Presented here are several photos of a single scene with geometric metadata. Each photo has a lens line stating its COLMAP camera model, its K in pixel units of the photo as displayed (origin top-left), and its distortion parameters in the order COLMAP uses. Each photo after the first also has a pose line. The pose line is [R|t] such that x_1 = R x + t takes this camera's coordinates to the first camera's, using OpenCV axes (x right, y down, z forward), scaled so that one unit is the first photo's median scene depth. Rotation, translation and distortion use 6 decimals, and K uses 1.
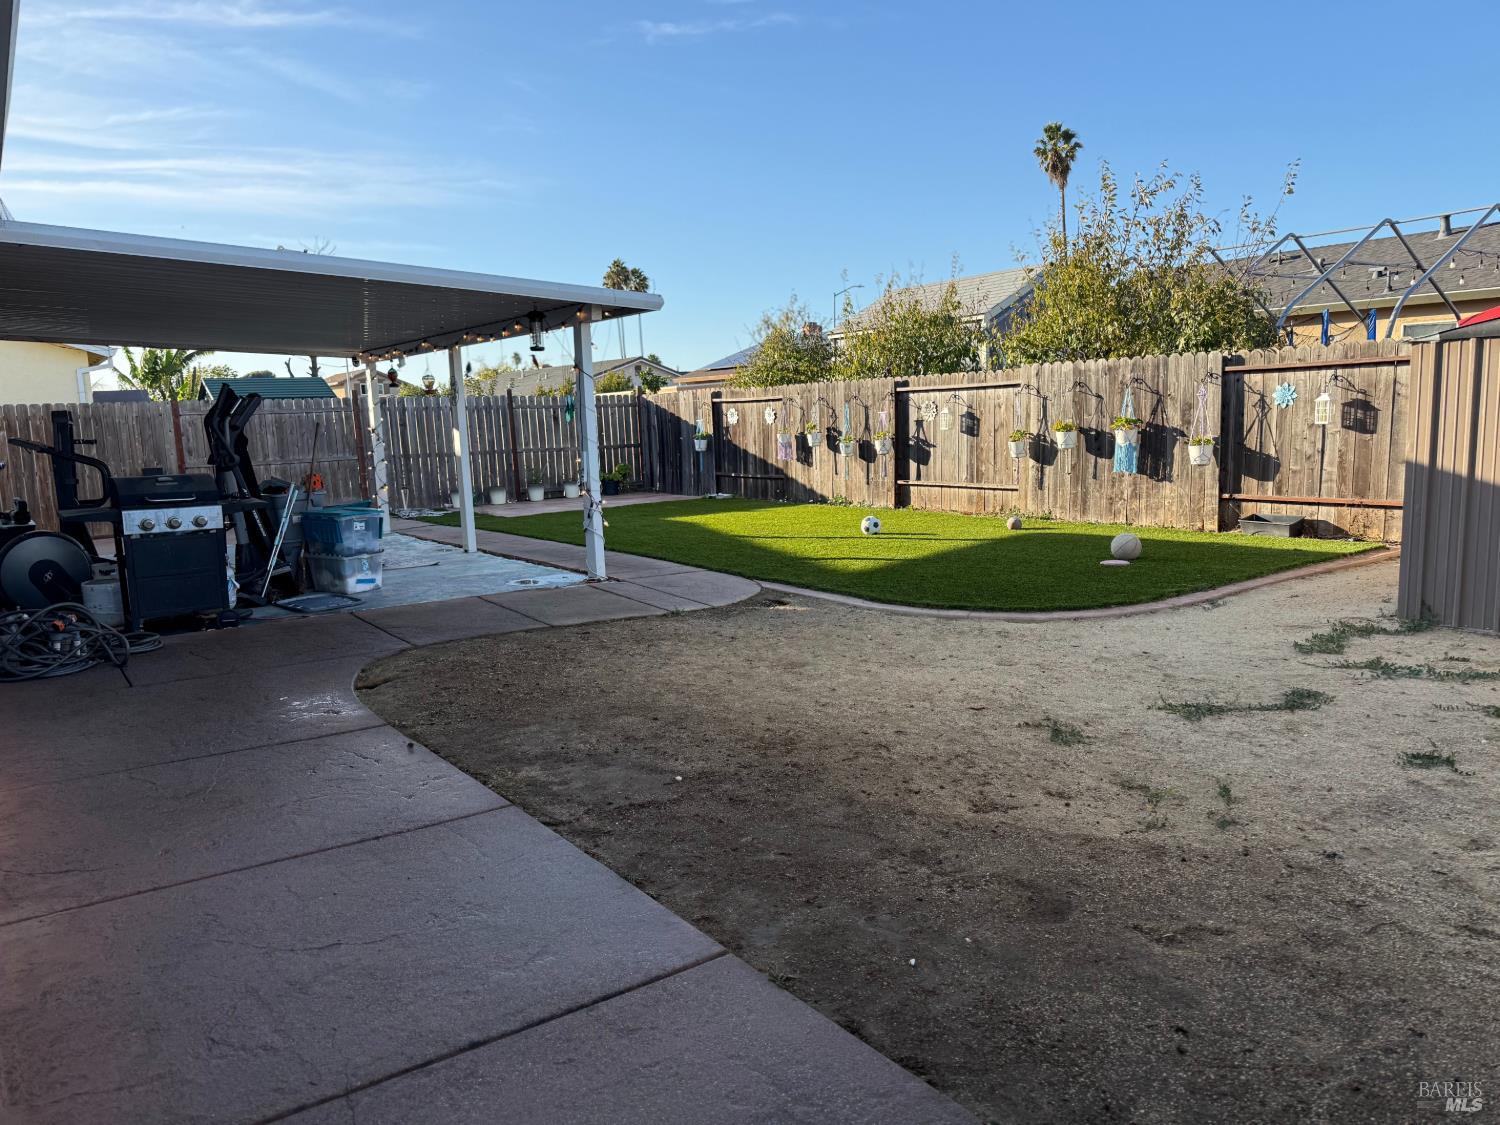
lens RADIAL K [[1039.4, 0, 758.0], [0, 1039.4, 572.3], [0, 0, 1]] dist [0.116854, -0.185091]
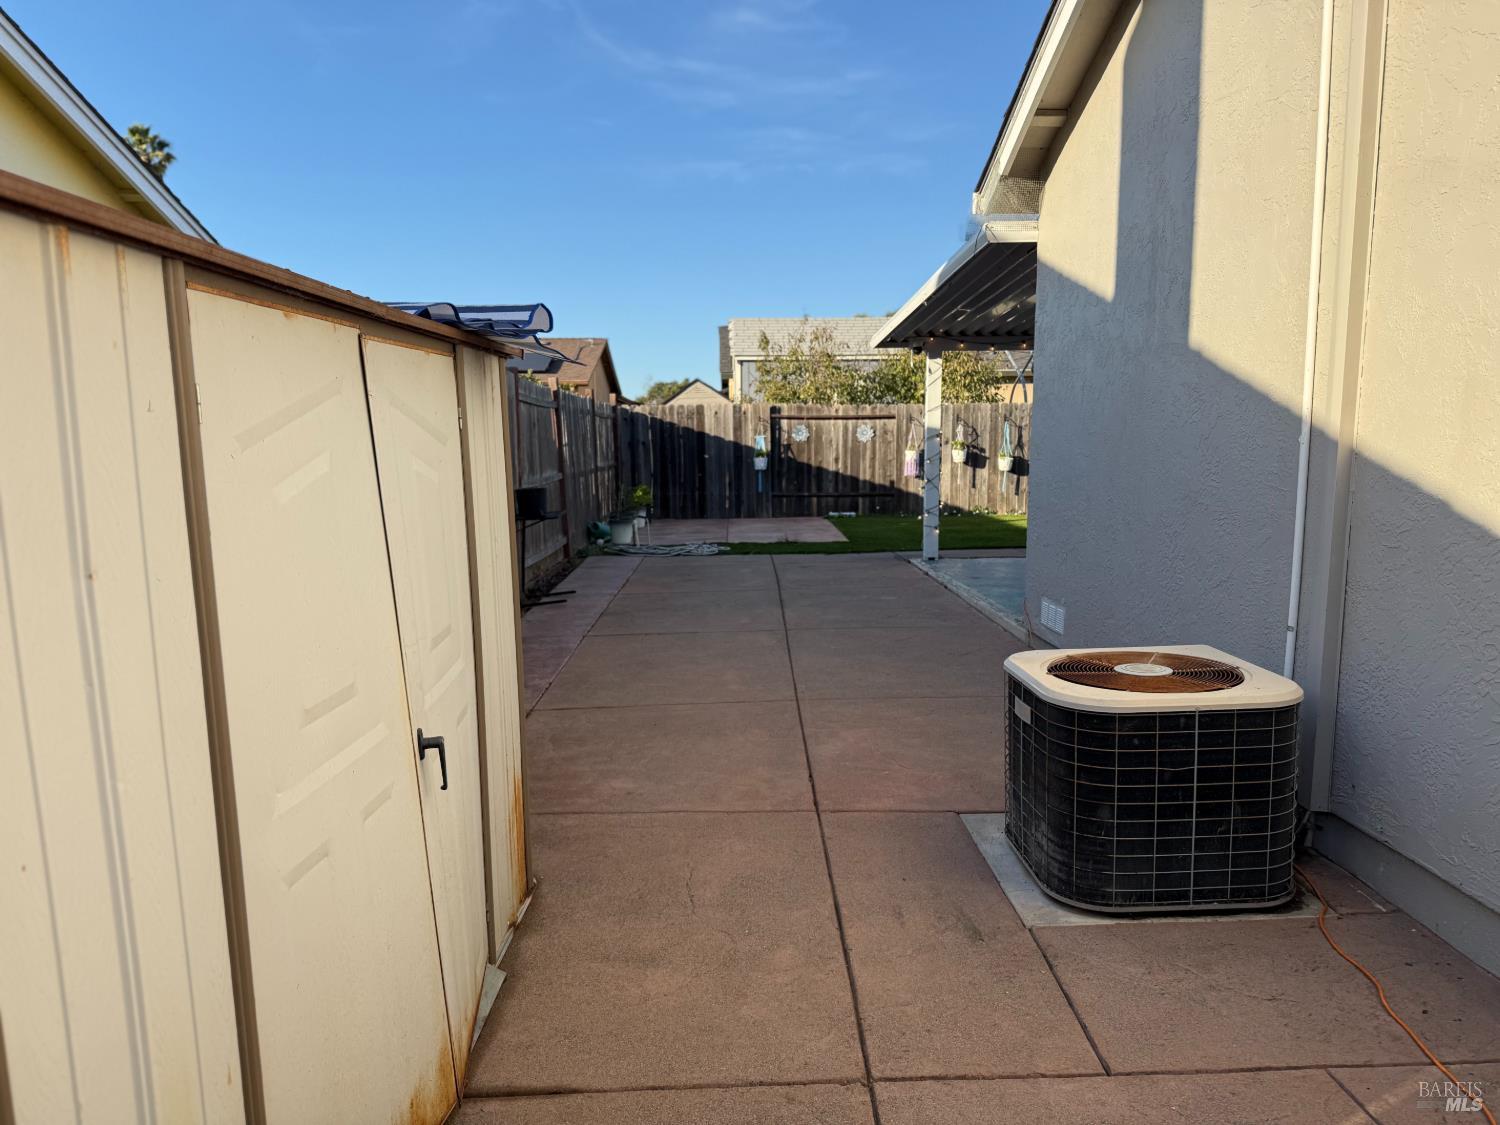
lens RADIAL K [[1039.4, 0, 758.0], [0, 1039.4, 572.3], [0, 0, 1]] dist [0.116854, -0.185091]
pose [[0.504825, -0.074262, 0.860021, -1.653352], [0.116284, 0.993062, 0.017492, -0.080768], [-0.855354, 0.091176, 0.509958, 1.037284]]
